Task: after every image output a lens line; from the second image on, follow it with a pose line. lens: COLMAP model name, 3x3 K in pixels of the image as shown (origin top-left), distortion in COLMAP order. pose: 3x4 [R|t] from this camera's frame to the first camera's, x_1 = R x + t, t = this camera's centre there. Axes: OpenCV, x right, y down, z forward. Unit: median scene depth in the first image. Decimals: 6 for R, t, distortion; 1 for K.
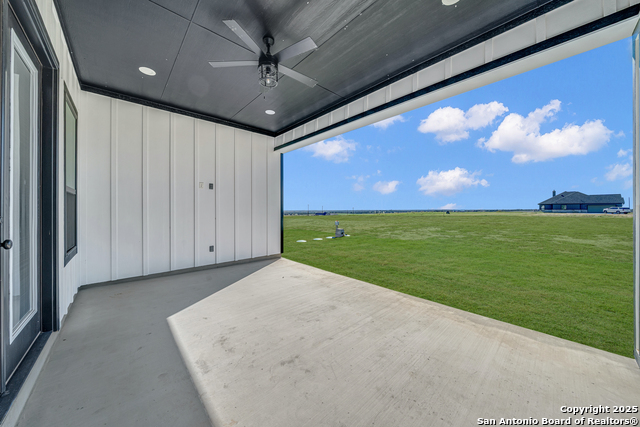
lens RADIAL K [[221.3, 0, 319.7], [0, 221.3, 210.6], [0, 0, 1]] dist [-0.001302, -0.000065]
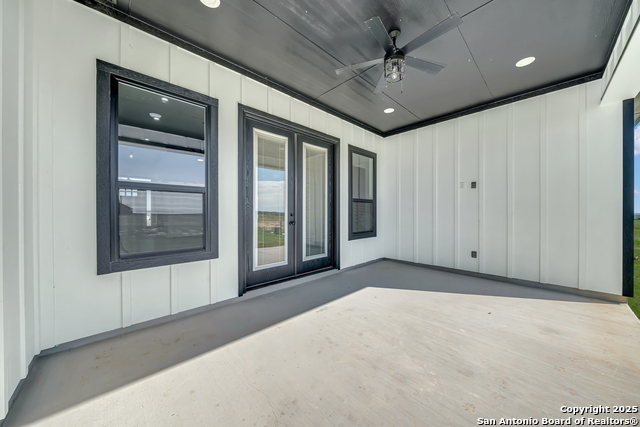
lens RADIAL K [[221.3, 0, 319.7], [0, 221.3, 210.6], [0, 0, 1]] dist [-0.001302, -0.000065]
pose [[0.030329, 0.000659, -0.999540, 0.646770], [-0.005100, 0.999987, 0.000504, -0.004000], [0.999527, 0.005083, 0.030332, 0.573632]]
